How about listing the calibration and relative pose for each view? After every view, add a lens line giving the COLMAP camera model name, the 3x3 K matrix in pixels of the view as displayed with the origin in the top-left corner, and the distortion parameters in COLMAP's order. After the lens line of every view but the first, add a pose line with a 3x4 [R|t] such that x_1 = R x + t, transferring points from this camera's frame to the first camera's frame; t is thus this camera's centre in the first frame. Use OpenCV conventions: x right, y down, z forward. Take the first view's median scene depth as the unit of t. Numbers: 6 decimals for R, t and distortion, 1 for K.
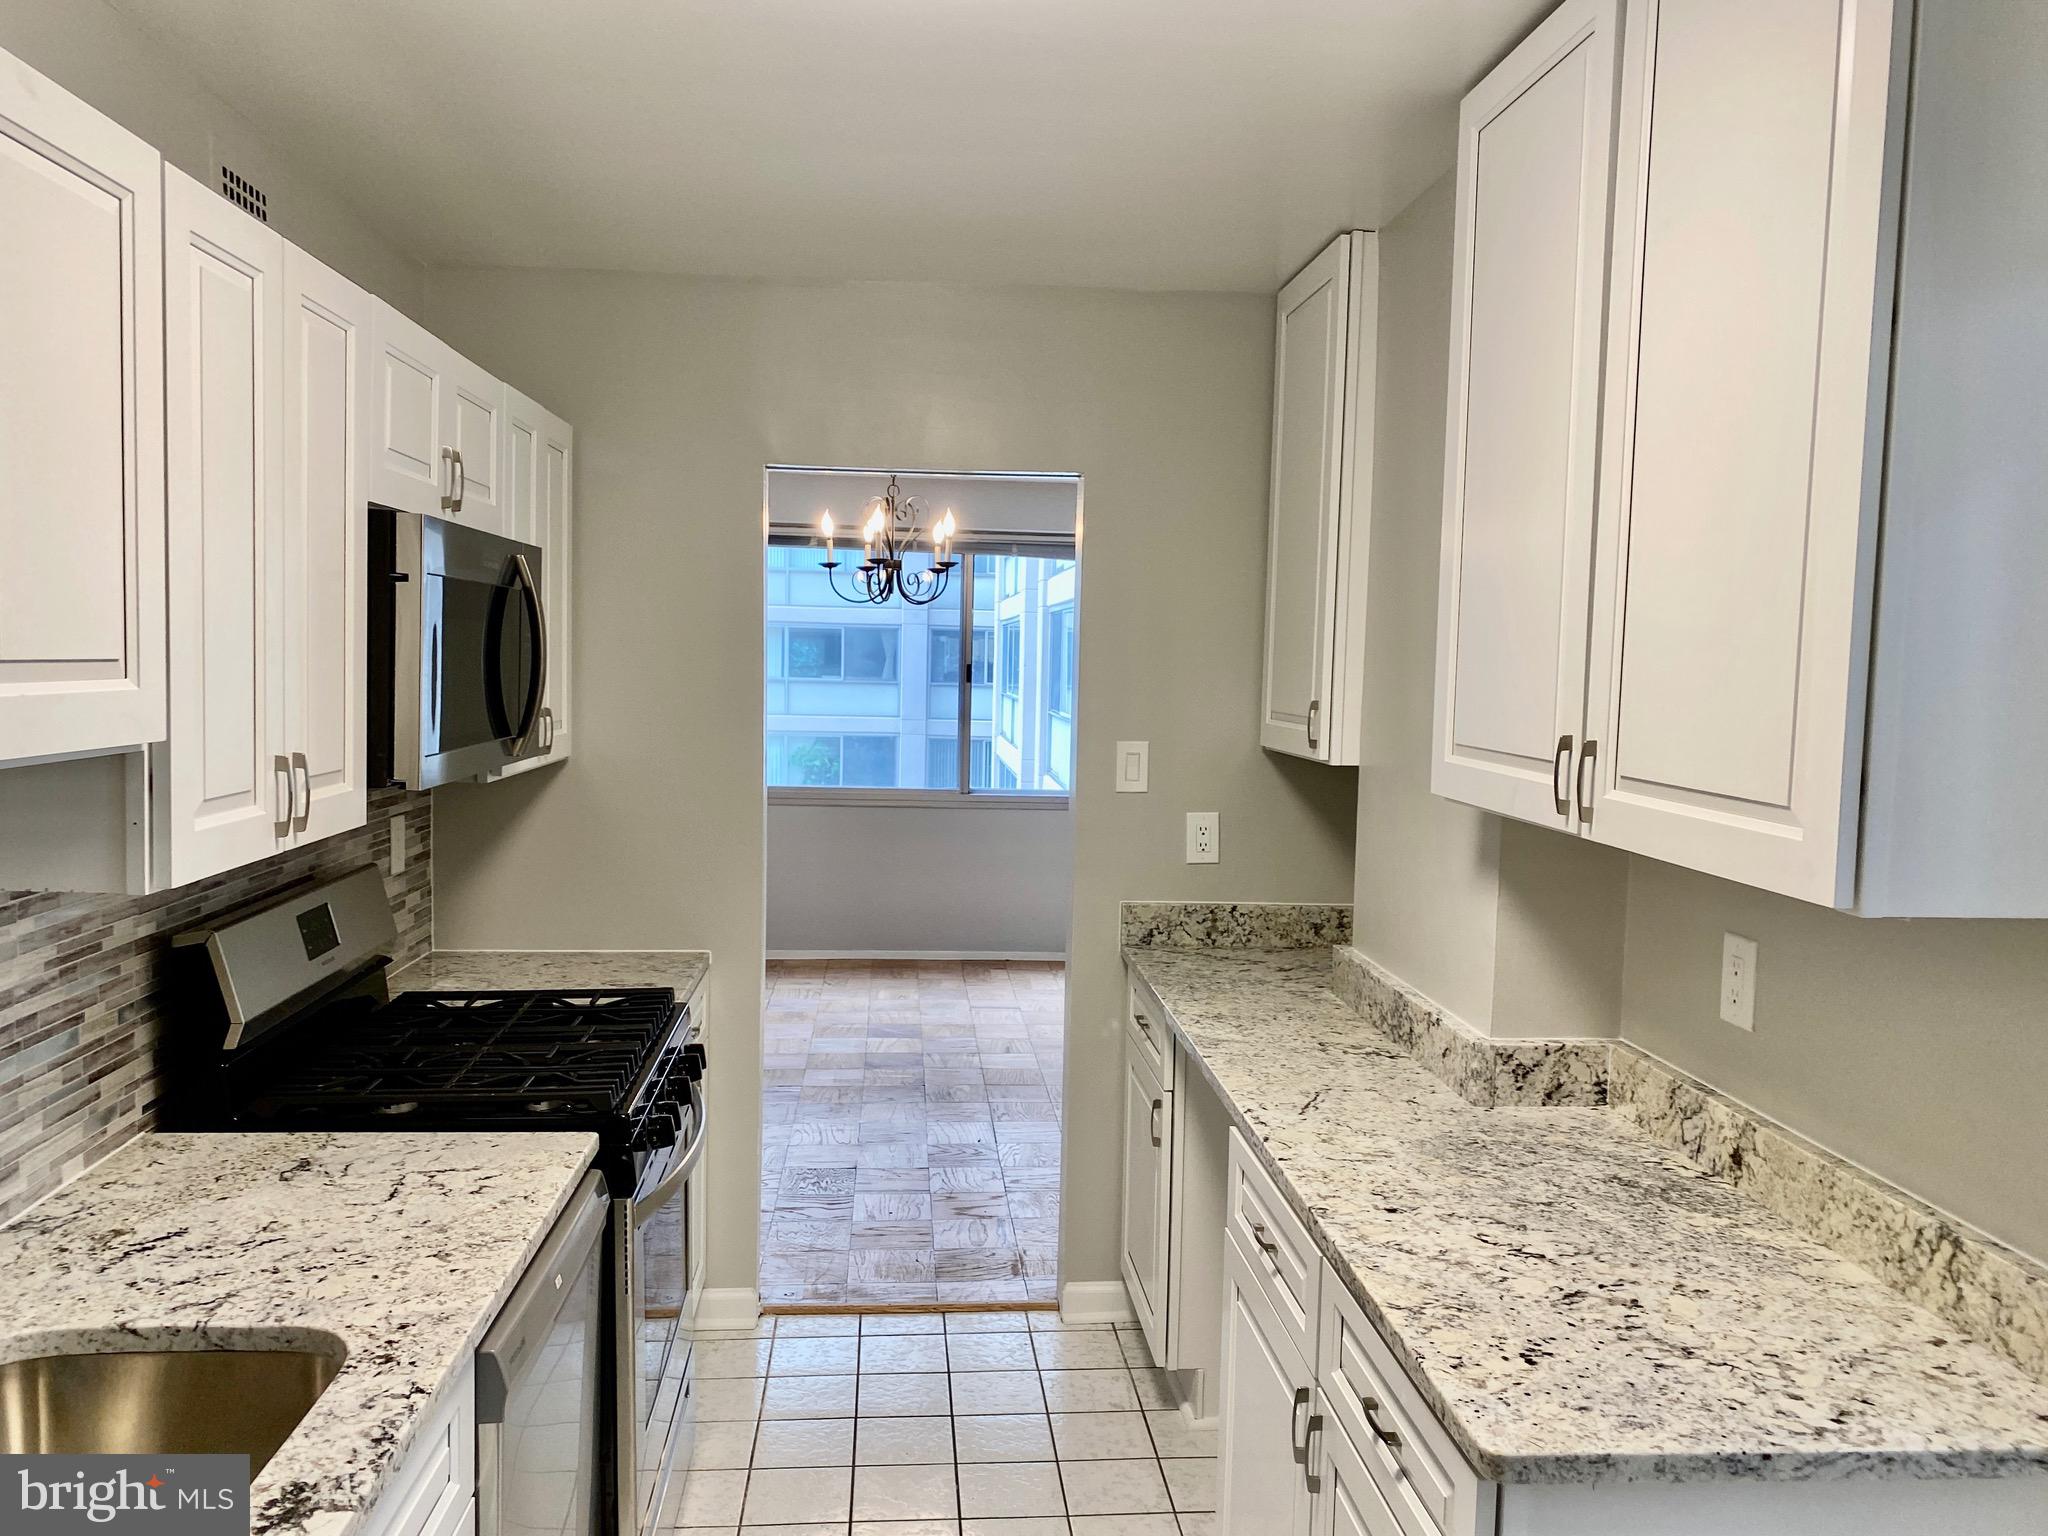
lens RADIAL K [[1562.2, 0, 1027.6], [0, 1562.2, 757.8], [0, 0, 1]] dist [0.039369, -0.049653]
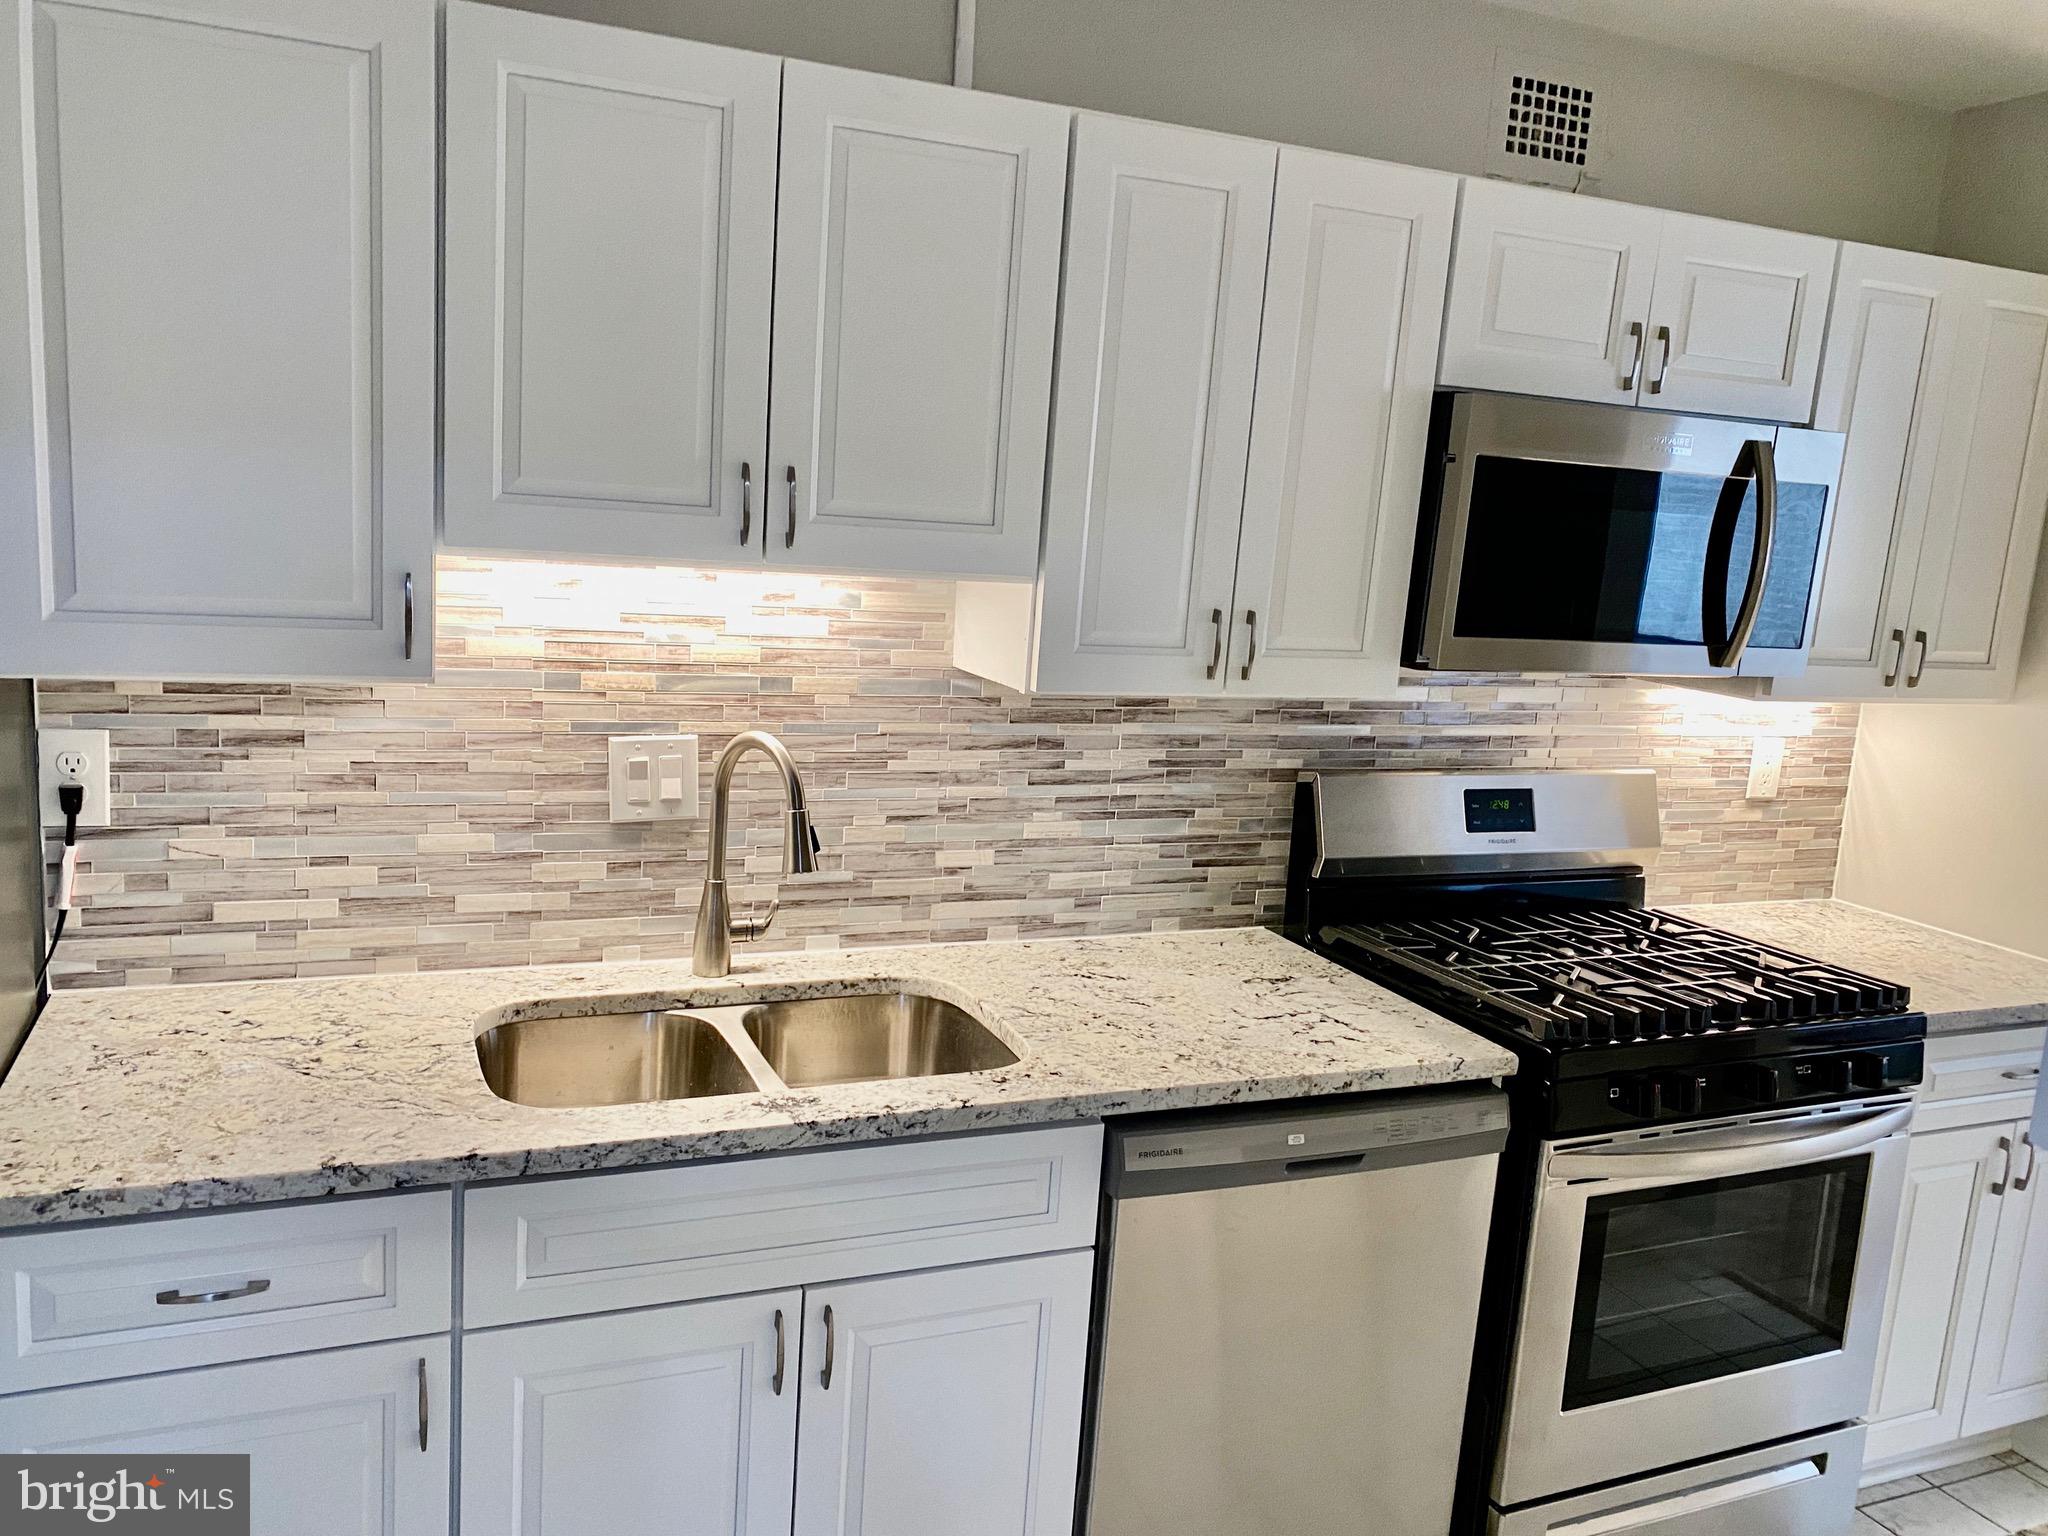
lens RADIAL K [[1562.2, 0, 966.1], [0, 1562.2, 757.9], [0, 0, 1]] dist [0.039369, -0.049653]
pose [[0.301418, 0.150725, -0.941504, 0.518531], [-0.119005, 0.985653, 0.119694, -0.008737], [0.946037, 0.075966, 0.315030, 0.415963]]
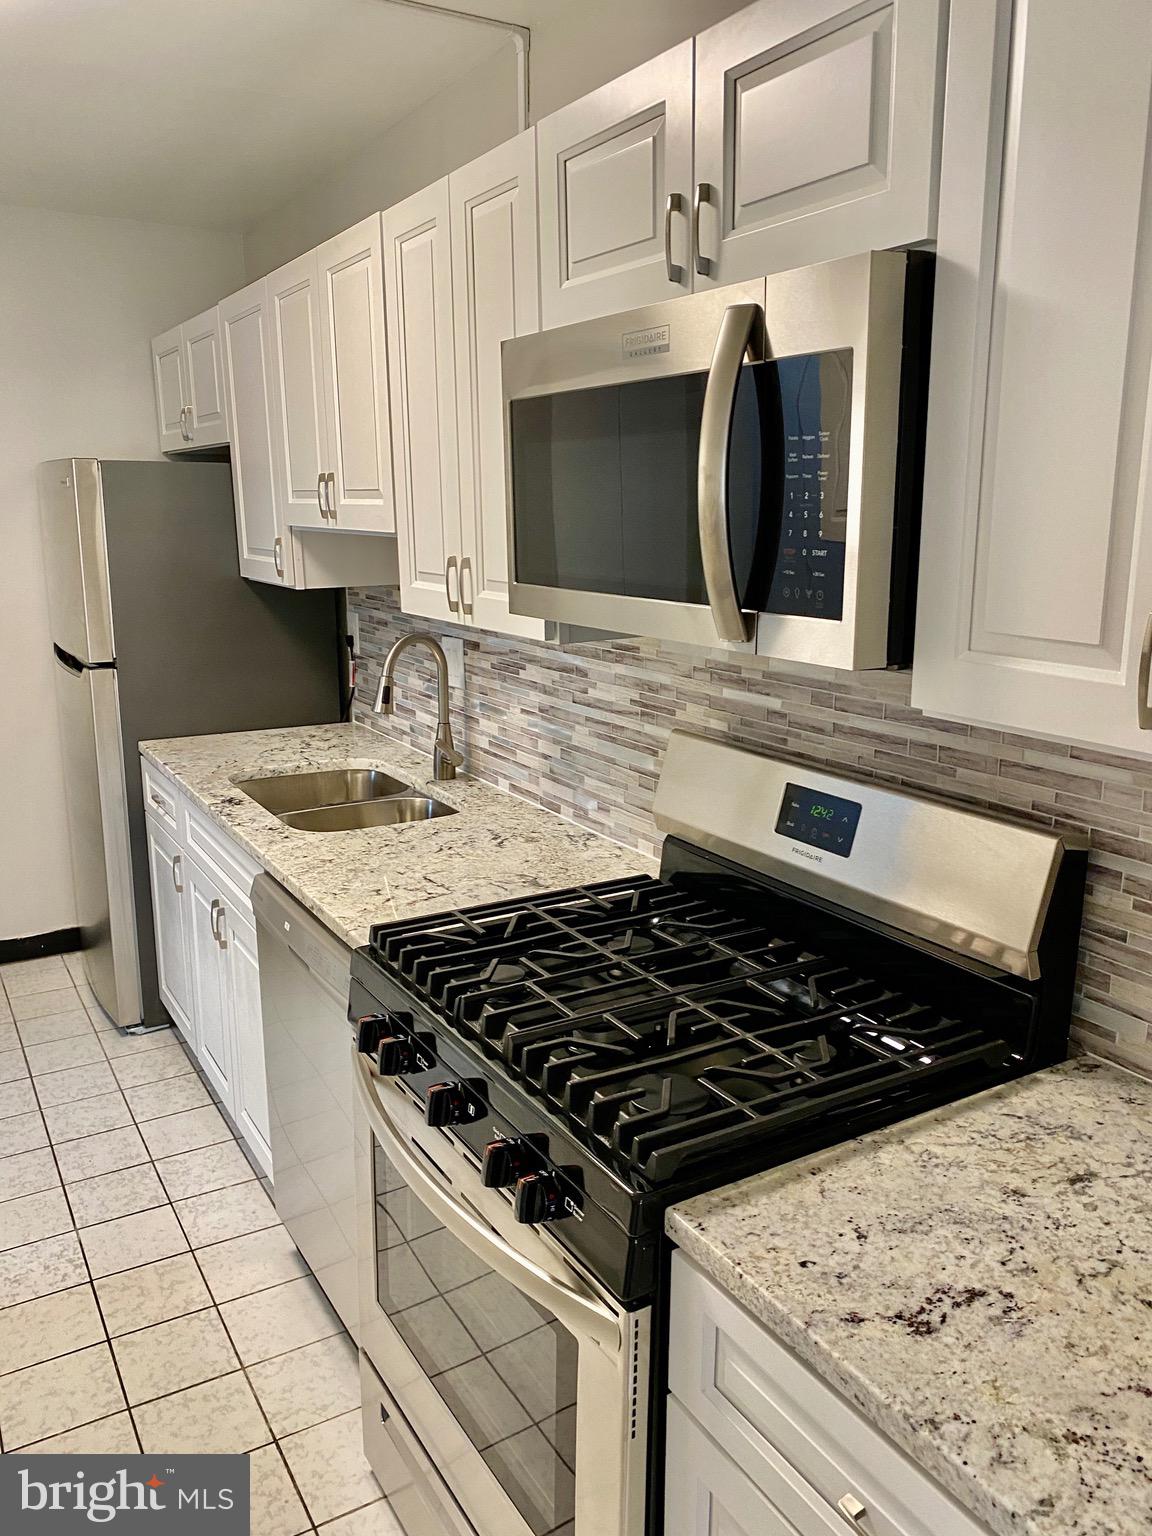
lens RADIAL K [[1171.7, 0, 572.4], [0, 1171.7, 776.6], [0, 0, 1]] dist [0.039369, -0.049653]
pose [[-0.899276, 0.079199, -0.430152, -0.072270], [-0.047569, 0.959926, 0.276187, -0.101706], [0.434788, 0.268830, -0.859471, 1.843714]]
